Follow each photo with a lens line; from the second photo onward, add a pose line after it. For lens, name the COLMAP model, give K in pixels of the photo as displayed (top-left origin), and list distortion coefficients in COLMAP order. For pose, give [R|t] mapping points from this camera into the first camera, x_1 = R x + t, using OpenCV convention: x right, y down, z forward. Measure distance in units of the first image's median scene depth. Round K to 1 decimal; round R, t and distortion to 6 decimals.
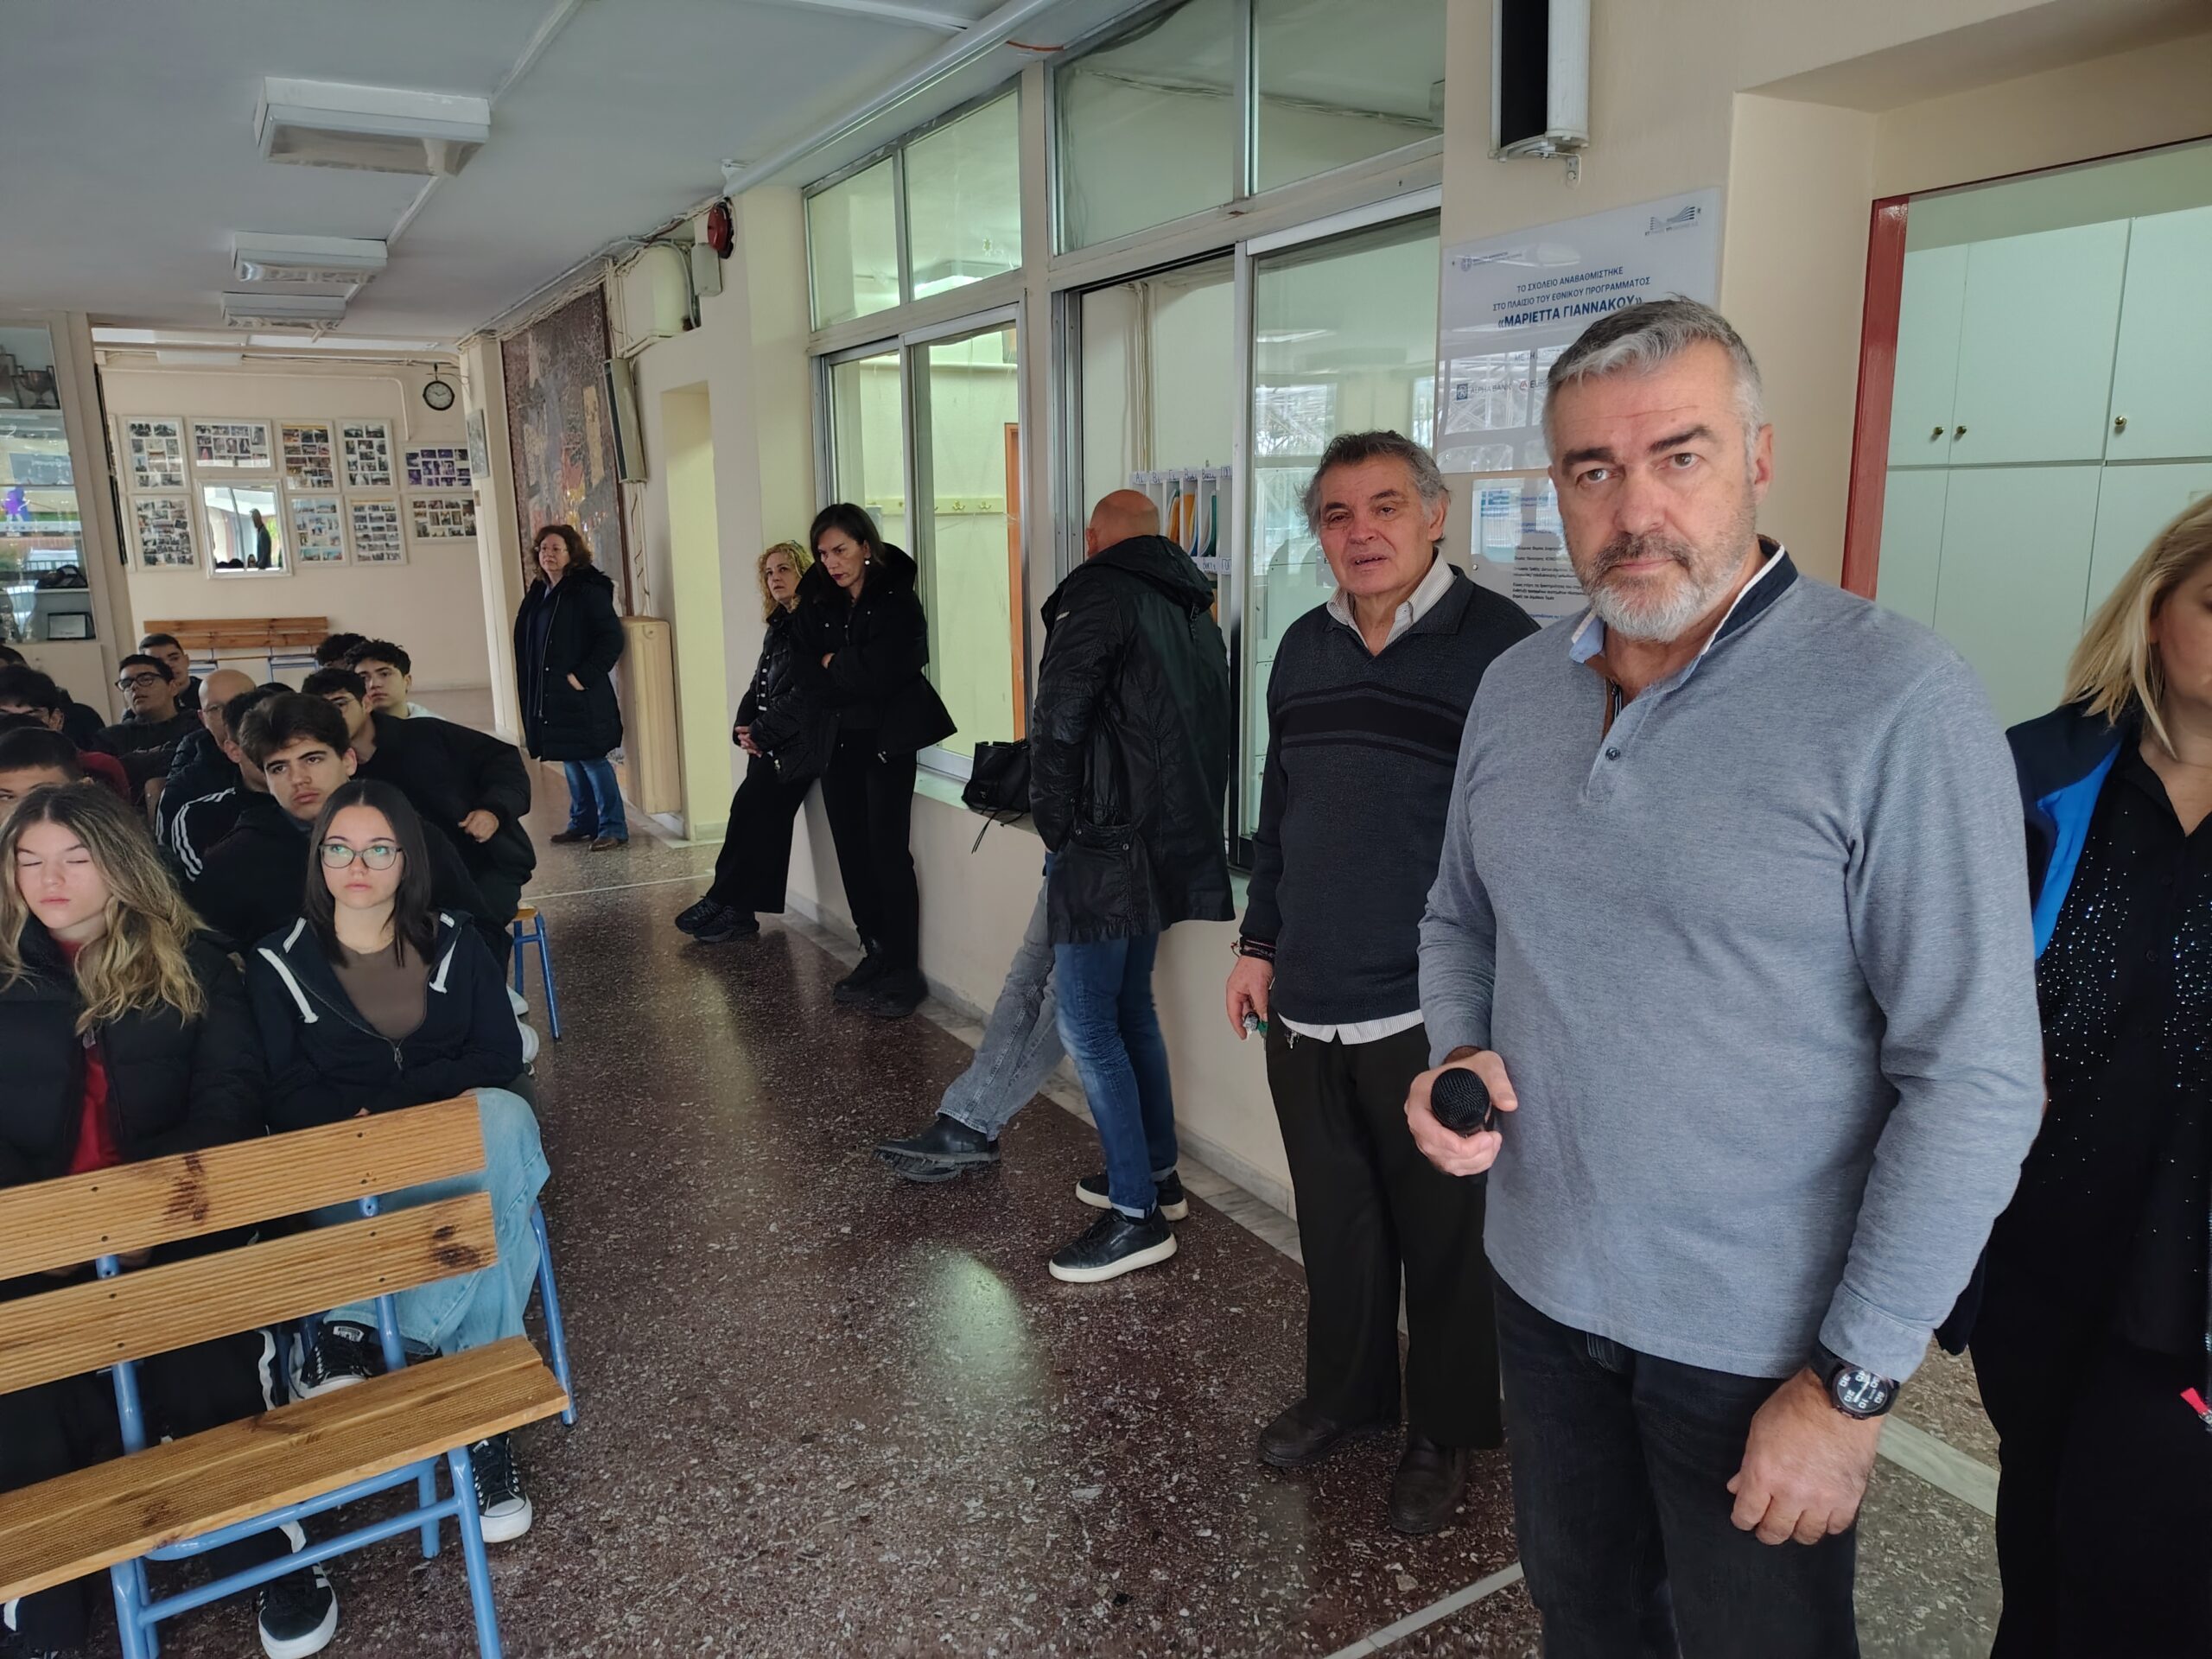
lens RADIAL K [[1493.4, 0, 1107.7], [0, 1493.4, 837.9], [0, 0, 1]] dist [0.062239, -0.075960]
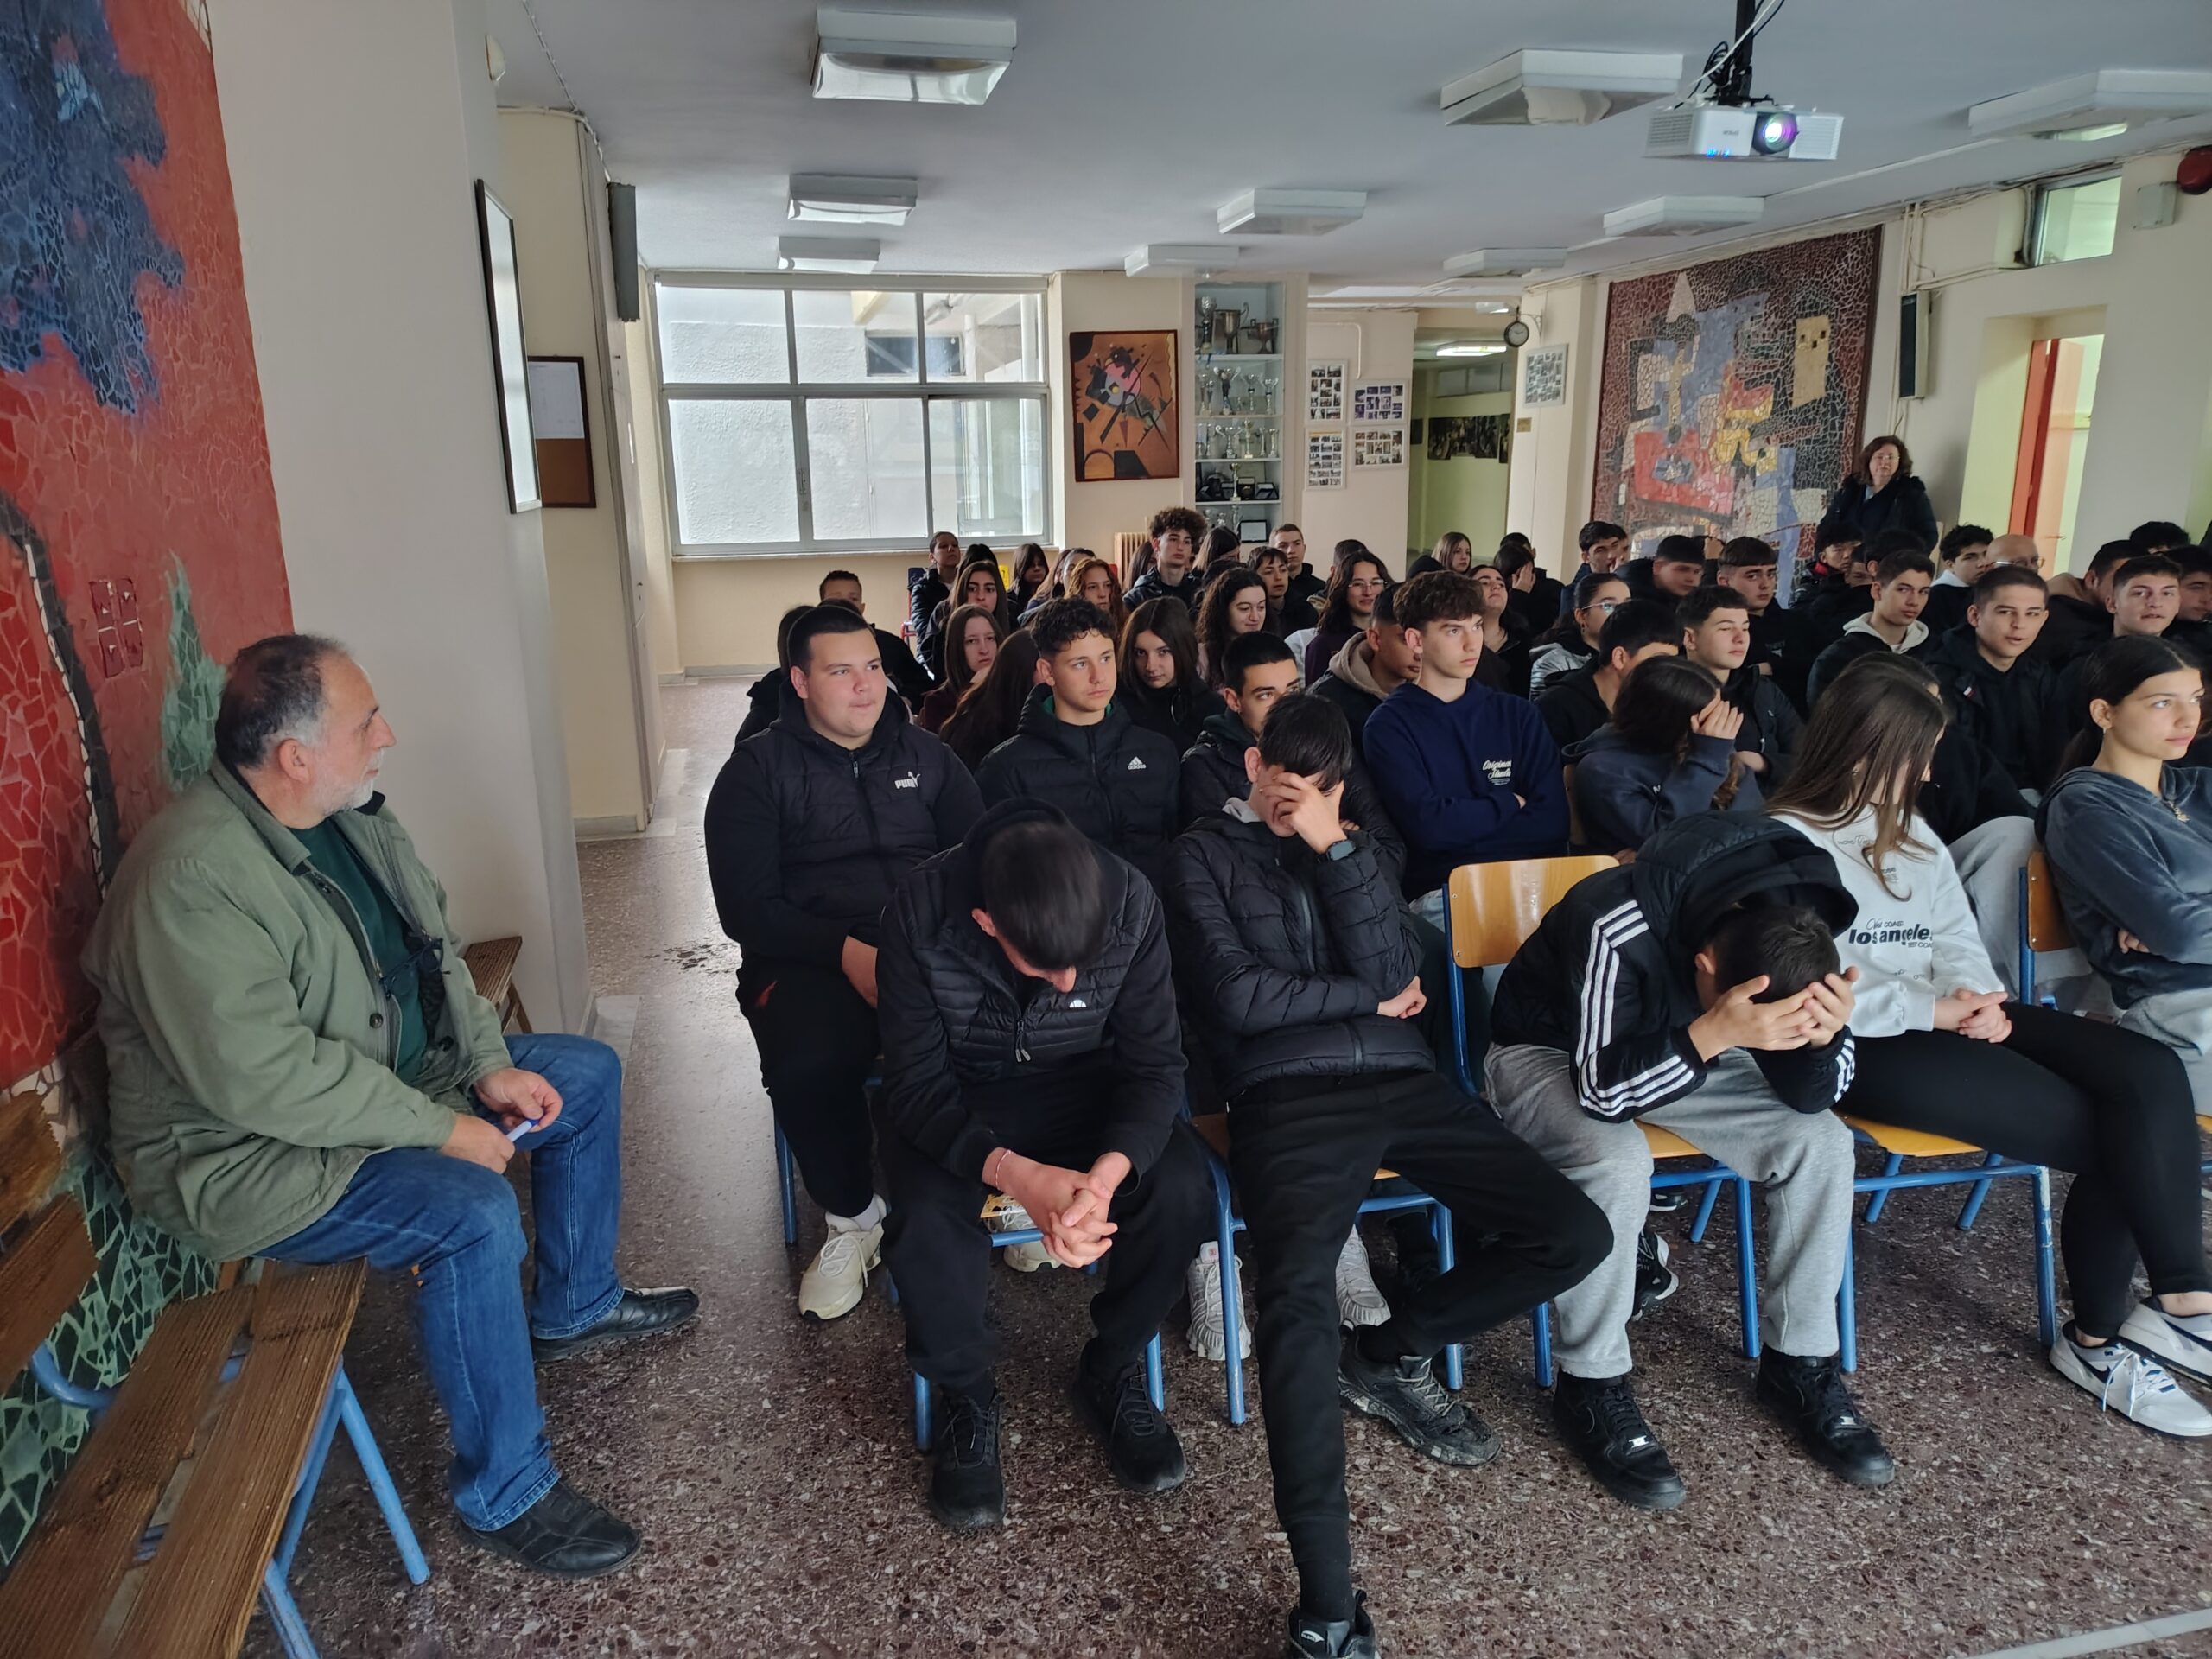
lens RADIAL K [[1500.4, 0, 1115.0], [0, 1500.4, 832.3], [0, 0, 1]] dist [0.025557, -0.024739]
pose [[0.949050, 0.074027, -0.306306, -0.273808], [-0.063933, 0.997033, 0.042870, 0.041755], [0.308571, -0.021102, 0.950967, -0.145195]]
